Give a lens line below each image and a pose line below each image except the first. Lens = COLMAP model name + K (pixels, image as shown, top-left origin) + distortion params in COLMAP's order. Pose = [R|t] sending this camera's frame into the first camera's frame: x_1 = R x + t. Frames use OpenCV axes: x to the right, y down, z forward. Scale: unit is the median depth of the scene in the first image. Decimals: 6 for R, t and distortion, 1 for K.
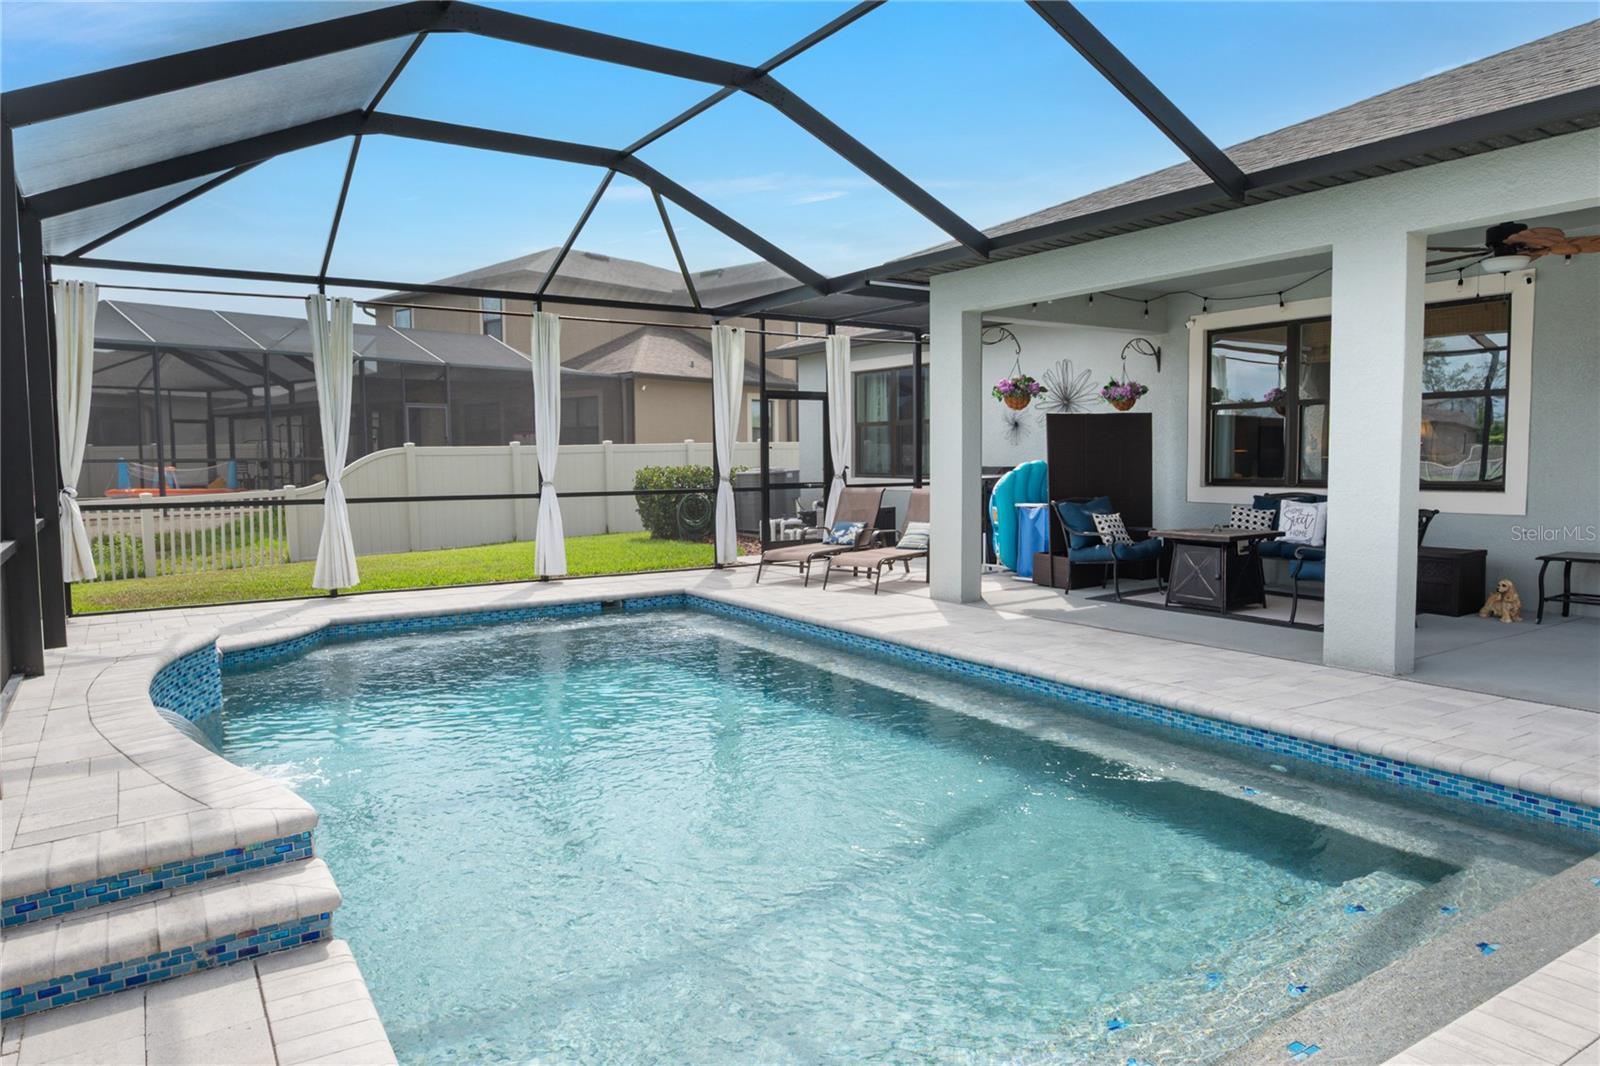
lens RADIAL K [[1039.9, 0, 791.9], [0, 1039.9, 528.4], [0, 0, 1]] dist [-0.000339, 0.000421]
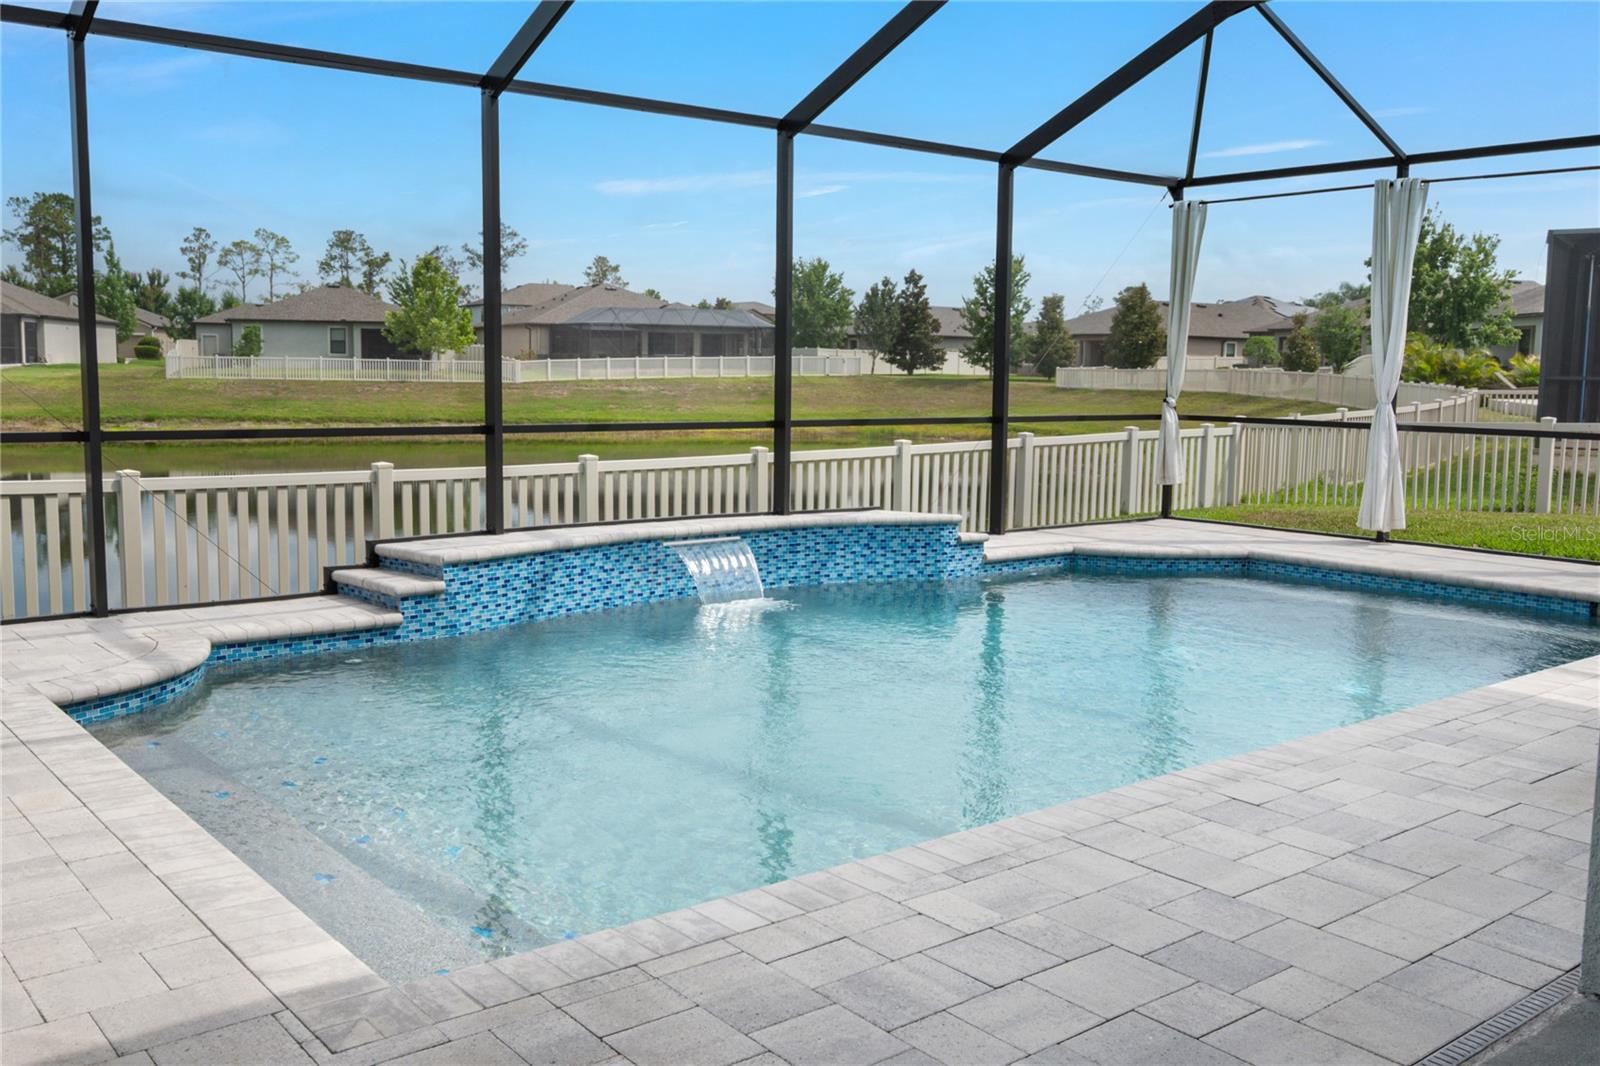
lens RADIAL K [[1428.8, 0, 795.5], [0, 1428.8, 529.7], [0, 0, 1]] dist [-0.009745, -0.002272]
pose [[0.110893, 0.130068, -0.985284, 0.766376], [-0.086295, 0.988915, 0.120835, -0.048598], [0.990079, 0.071626, 0.120888, 0.436226]]
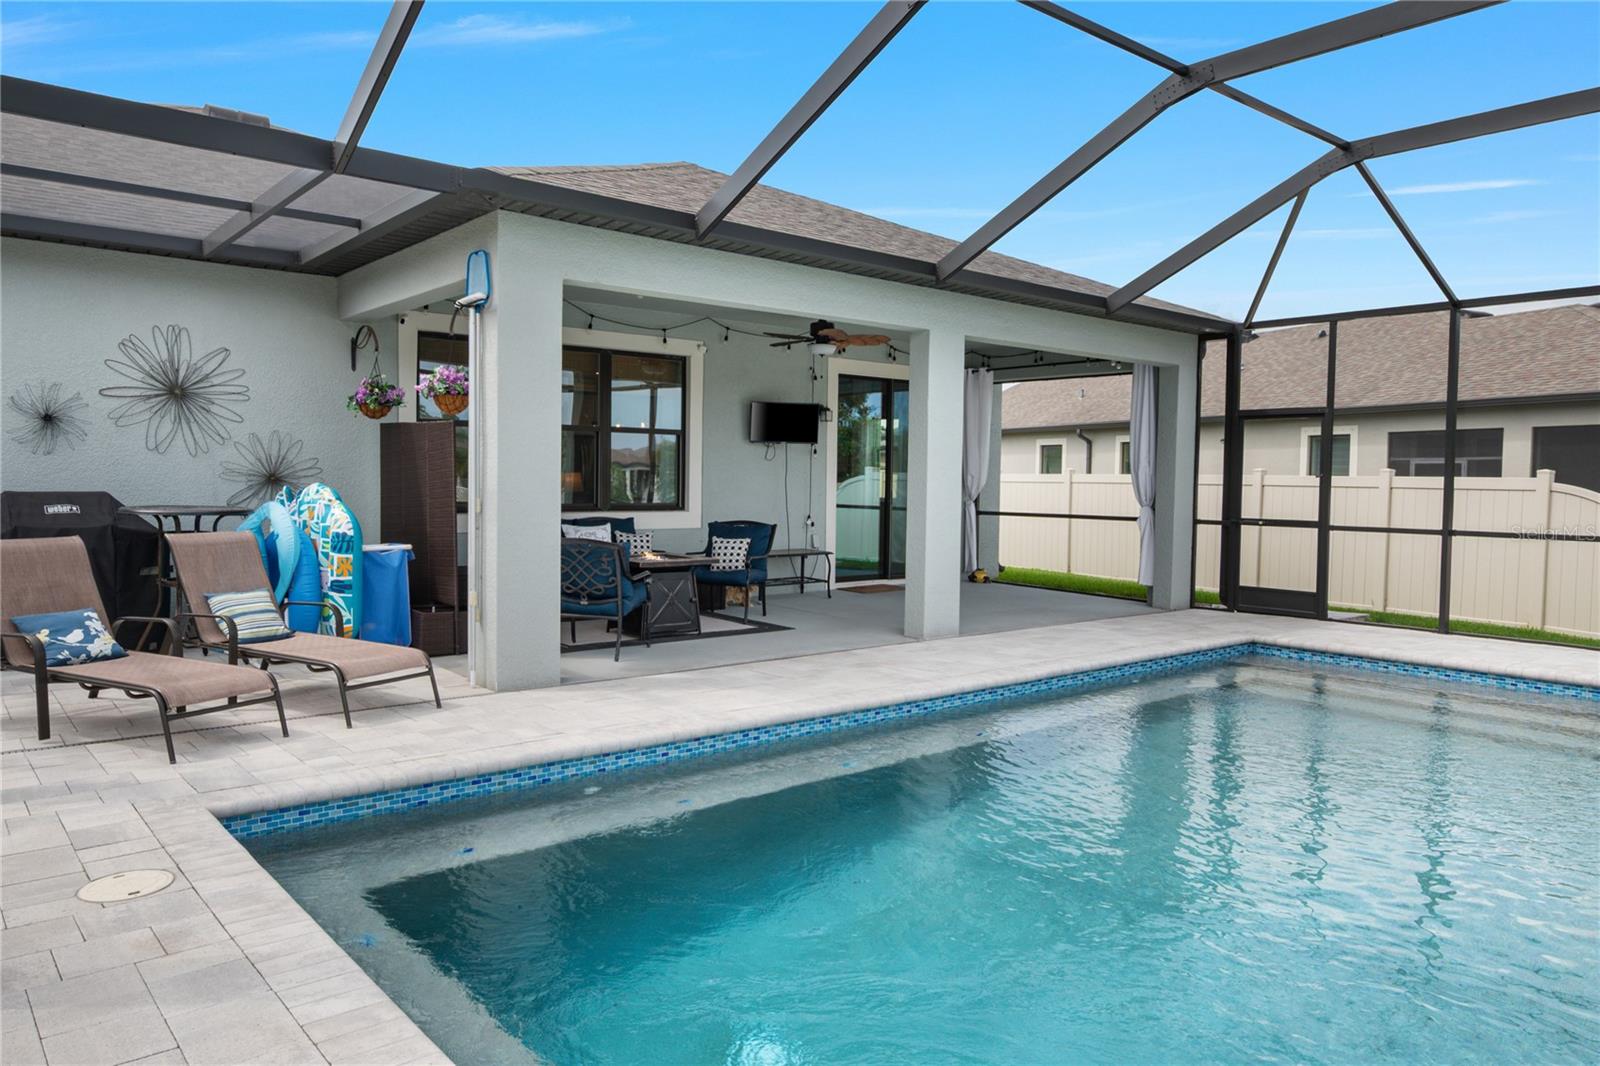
lens RADIAL K [[1097.5, 0, 796.6], [0, 1097.5, 526.4], [0, 0, 1]] dist [0.002122, 0.003921]
pose [[-0.127852, -0.037822, 0.991072, -0.632336], [0.055937, 0.997407, 0.045280, -0.064487], [-0.990215, 0.061226, -0.125405, 0.969780]]
